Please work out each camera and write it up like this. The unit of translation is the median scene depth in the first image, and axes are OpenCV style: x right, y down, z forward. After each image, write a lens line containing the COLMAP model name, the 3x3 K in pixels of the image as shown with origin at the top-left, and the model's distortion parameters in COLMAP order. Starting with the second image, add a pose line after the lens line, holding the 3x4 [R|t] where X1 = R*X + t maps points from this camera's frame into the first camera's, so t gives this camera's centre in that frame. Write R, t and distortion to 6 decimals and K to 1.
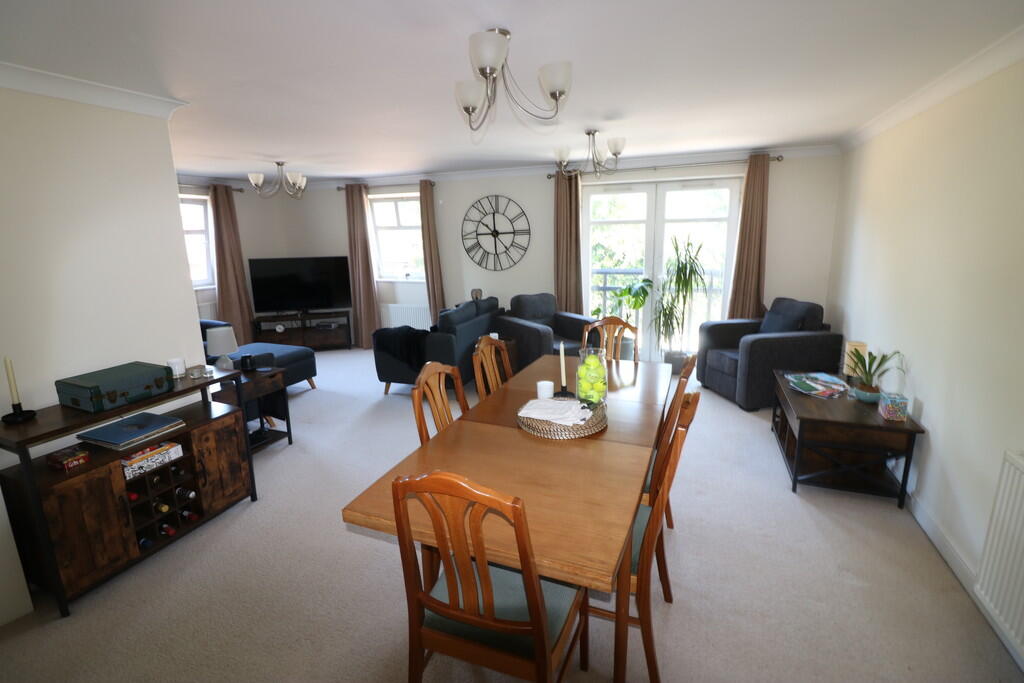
lens RADIAL K [[475.1, 0, 512.8], [0, 475.1, 336.3], [0, 0, 1]] dist [0.013095, -0.021266]
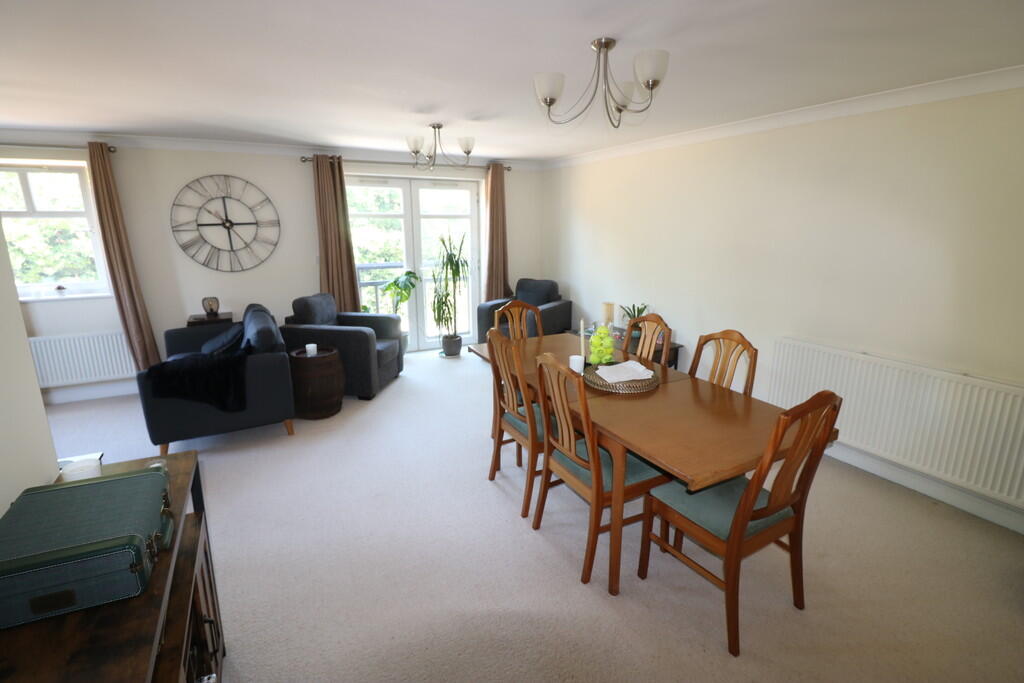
lens RADIAL K [[475.1, 0, 512.8], [0, 475.1, 336.3], [0, 0, 1]] dist [0.013095, -0.021266]
pose [[0.641973, -0.156551, 0.750574, -0.357218], [0.150484, 0.985620, 0.076865, -0.025707], [-0.751814, 0.063604, 0.656300, 0.150529]]
